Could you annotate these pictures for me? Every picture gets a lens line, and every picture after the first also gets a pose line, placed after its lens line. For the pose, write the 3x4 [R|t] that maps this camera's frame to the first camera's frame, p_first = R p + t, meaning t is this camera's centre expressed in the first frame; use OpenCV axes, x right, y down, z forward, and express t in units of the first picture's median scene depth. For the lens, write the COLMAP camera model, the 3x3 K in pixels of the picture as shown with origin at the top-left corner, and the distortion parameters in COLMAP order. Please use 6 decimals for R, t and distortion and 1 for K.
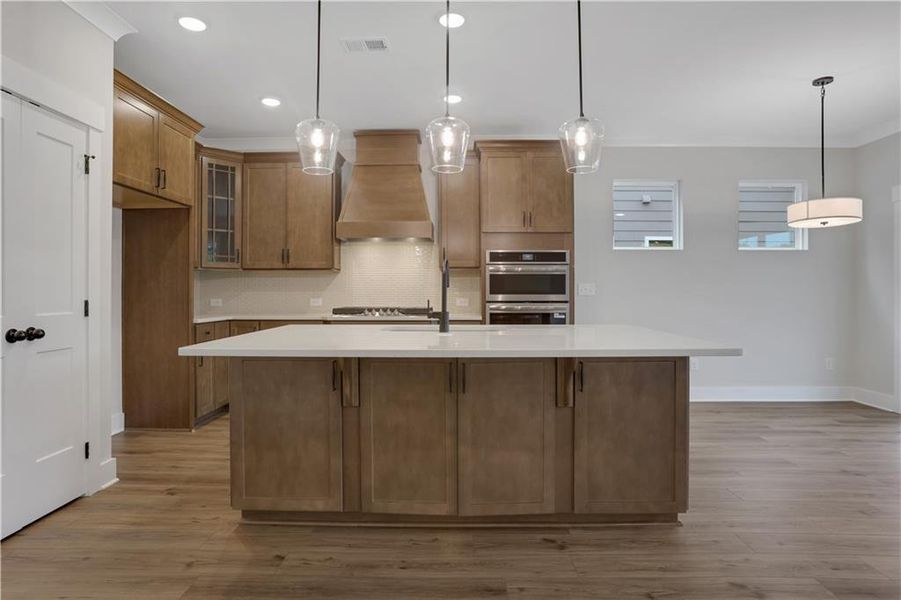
lens RADIAL K [[510.5, 0, 441.1], [0, 510.5, 294.5], [0, 0, 1]] dist [-0.080343, 0.053494]
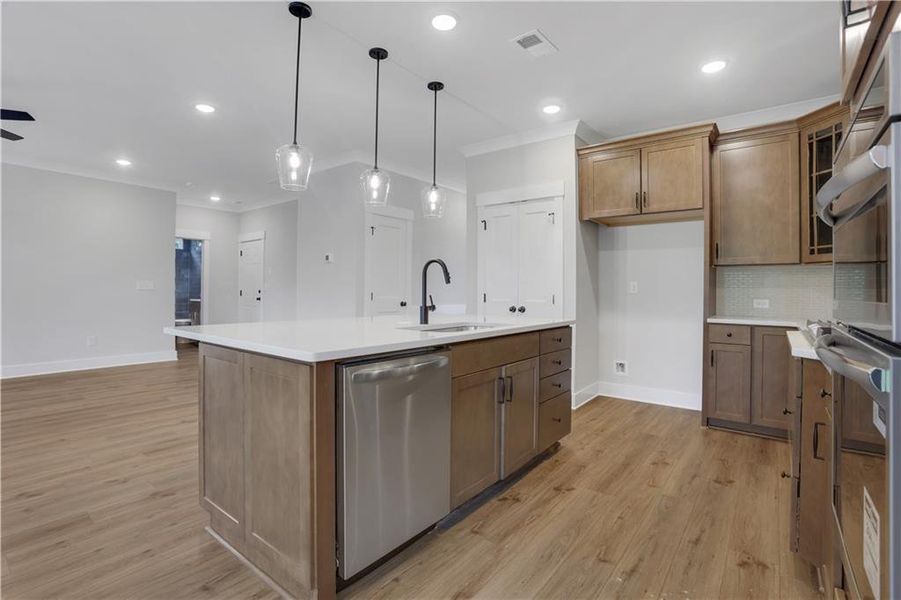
lens RADIAL K [[421.9, 0, 445.9], [0, 421.9, 291.3], [0, 0, 1]] dist [-0.053544, 0.000432]
pose [[-0.594587, -0.003731, -0.804023, 0.441368], [-0.013835, 0.999889, 0.005591, -0.002070], [0.803912, 0.014448, -0.594572, 0.963631]]
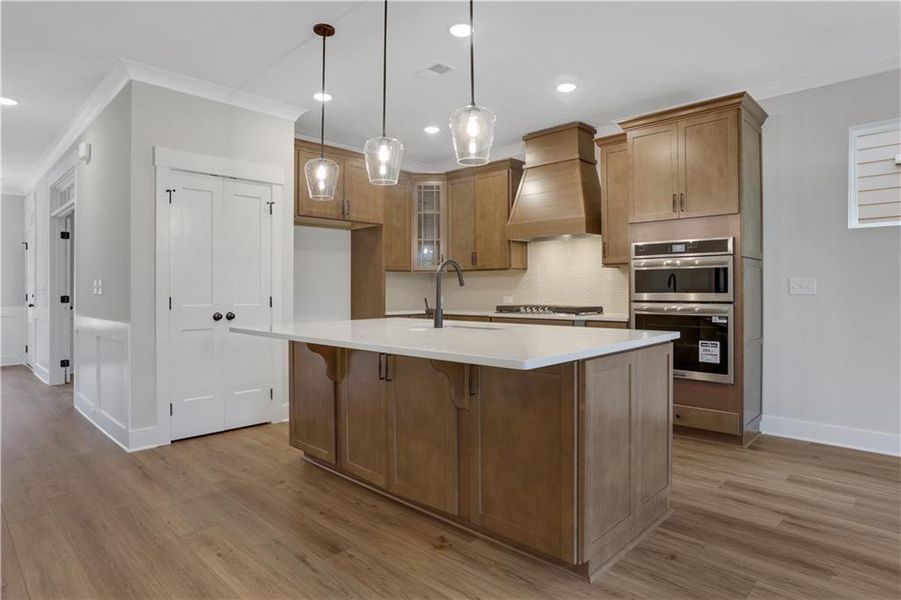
lens RADIAL K [[508.8, 0, 440.3], [0, 508.8, 289.3], [0, 0, 1]] dist [-0.057551, 0.000108]
pose [[0.727681, -0.003549, -0.685907, 0.450369], [-0.001710, 0.999974, -0.006988, 0.000281], [0.685914, 0.006258, 0.727656, 0.133706]]
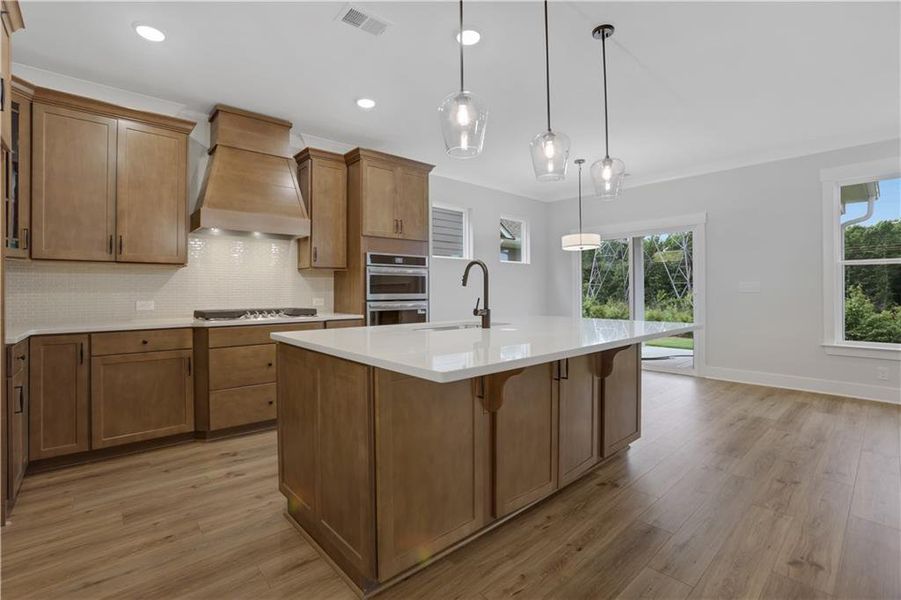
lens RADIAL K [[421.9, 0, 445.9], [0, 421.9, 291.3], [0, 0, 1]] dist [-0.053544, 0.000432]
pose [[0.723096, -0.002582, 0.690743, -0.401034], [0.007825, 0.999959, -0.004453, -0.000175], [-0.690703, 0.008625, 0.723087, 0.253585]]
